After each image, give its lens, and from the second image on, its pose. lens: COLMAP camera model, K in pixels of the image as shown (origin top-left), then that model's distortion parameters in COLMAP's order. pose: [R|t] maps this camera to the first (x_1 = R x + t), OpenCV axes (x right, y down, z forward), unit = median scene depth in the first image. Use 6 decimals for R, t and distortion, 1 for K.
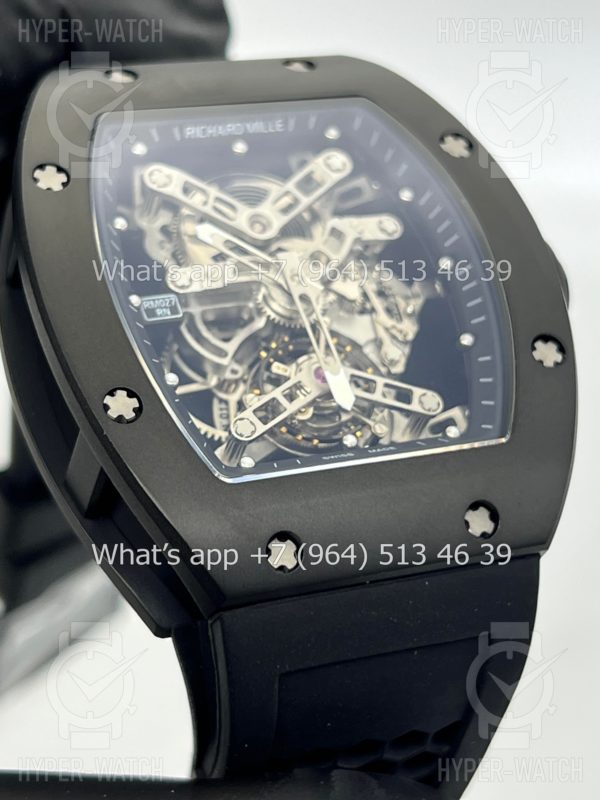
lens RADIAL K [[1893.6, 0, 303.1], [0, 1893.6, 403.2], [0, 0, 1]] dist [0.046078, 0.000000]
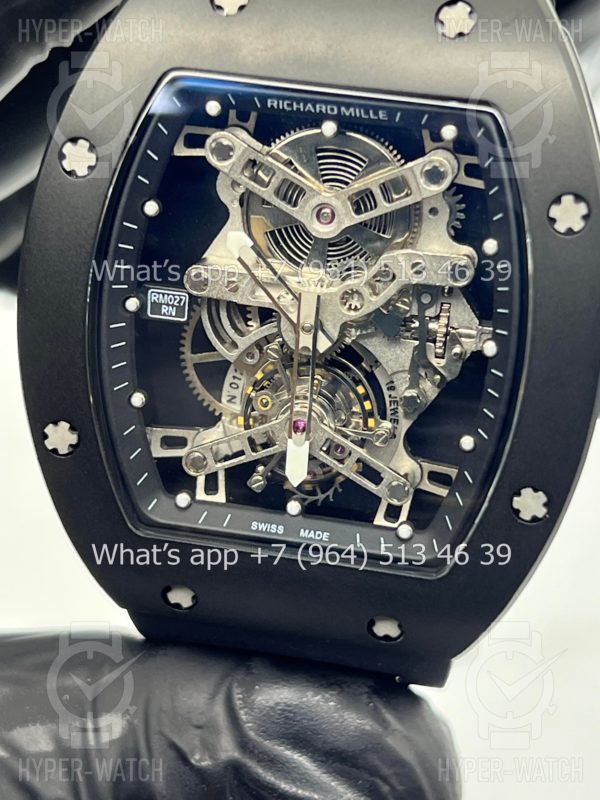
lens RADIAL K [[1893.6, 0, 278.0], [0, 1893.6, 411.0], [0, 0, 1]] dist [0.046078, 0.000000]
pose [[0.823970, 0.476071, -0.307295, 0.287621], [-0.098561, 0.654466, 0.749640, -0.728361], [0.557996, -0.587393, 0.586182, 0.419834]]
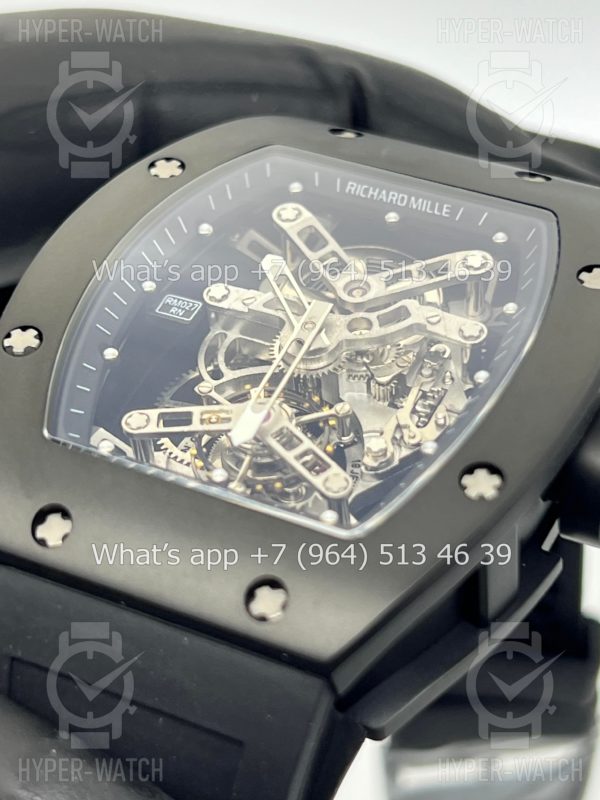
lens RADIAL K [[1893.6, 0, 274.1], [0, 1893.6, 376.3], [0, 0, 1]] dist [0.046078, 0.000000]
pose [[0.651640, 0.253088, -0.715060, 0.637808], [-0.438508, 0.894898, -0.082876, 0.038456], [0.618931, 0.367565, 0.694133, 0.364105]]
